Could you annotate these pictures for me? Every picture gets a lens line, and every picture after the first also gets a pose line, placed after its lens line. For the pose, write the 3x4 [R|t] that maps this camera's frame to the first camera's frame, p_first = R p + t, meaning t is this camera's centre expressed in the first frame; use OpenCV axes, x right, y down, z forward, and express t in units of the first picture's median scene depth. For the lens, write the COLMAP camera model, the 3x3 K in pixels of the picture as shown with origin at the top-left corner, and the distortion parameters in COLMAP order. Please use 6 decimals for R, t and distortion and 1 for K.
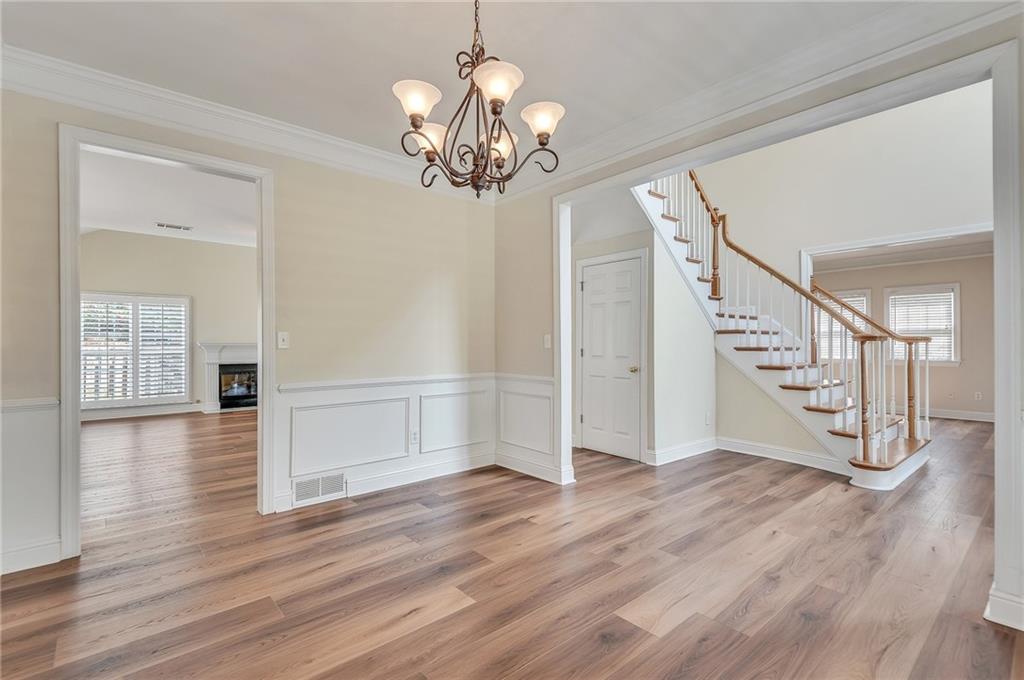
lens RADIAL K [[471.5, 0, 512.3], [0, 471.5, 344.6], [0, 0, 1]] dist [0.012720, -0.000693]
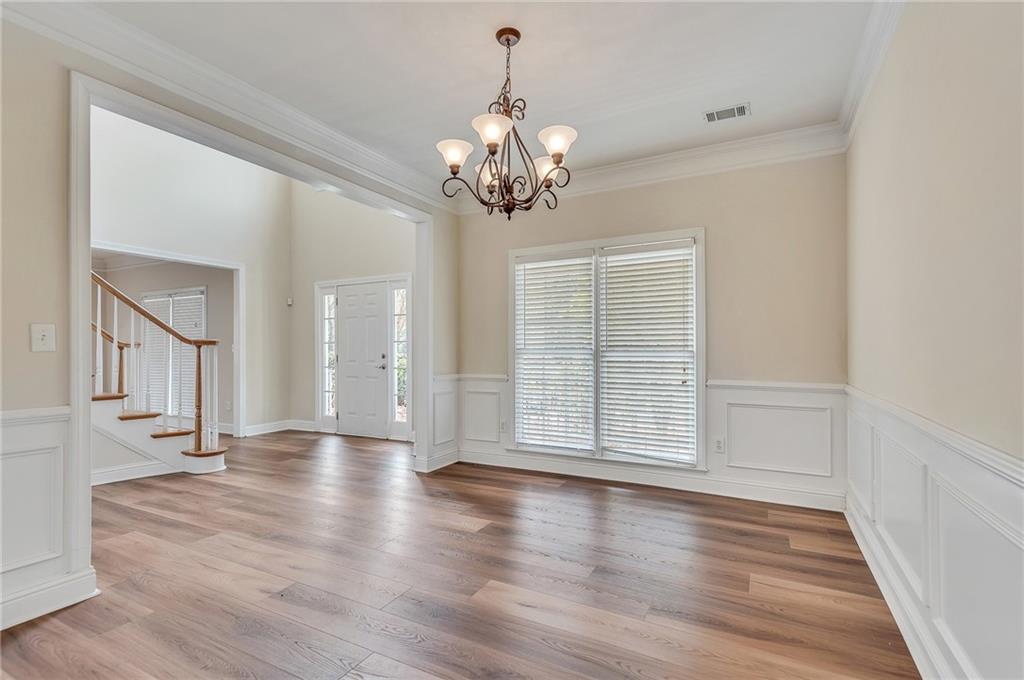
lens RADIAL K [[479.6, 0, 514.5], [0, 479.6, 345.7], [0, 0, 1]] dist [0.012966, -0.000399]
pose [[-0.380071, 0.011639, 0.924884, -0.505205], [0.003470, 0.999932, -0.011157, 0.006986], [-0.924951, -0.001031, -0.380085, 0.613789]]
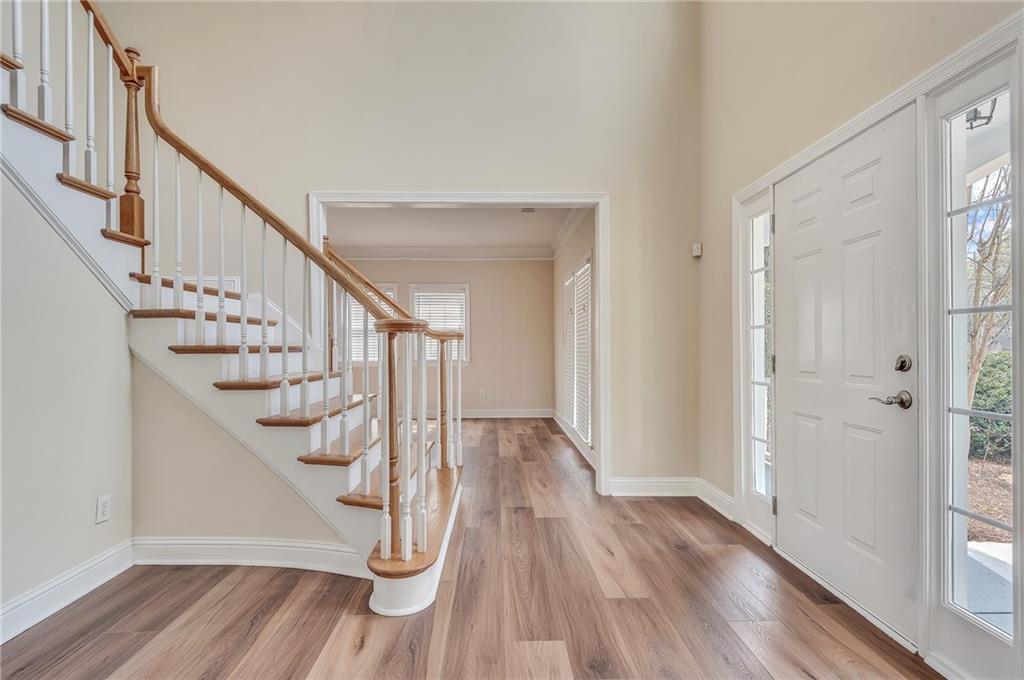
lens RADIAL K [[461.0, 0, 512.1], [0, 461.0, 348.0], [0, 0, 1]] dist [0.001838, -0.000273]
pose [[0.625616, -0.000696, 0.780131, 0.341954], [-0.000182, 0.999999, 0.001038, 0.007719], [-0.780131, -0.000791, 0.625615, 0.464461]]
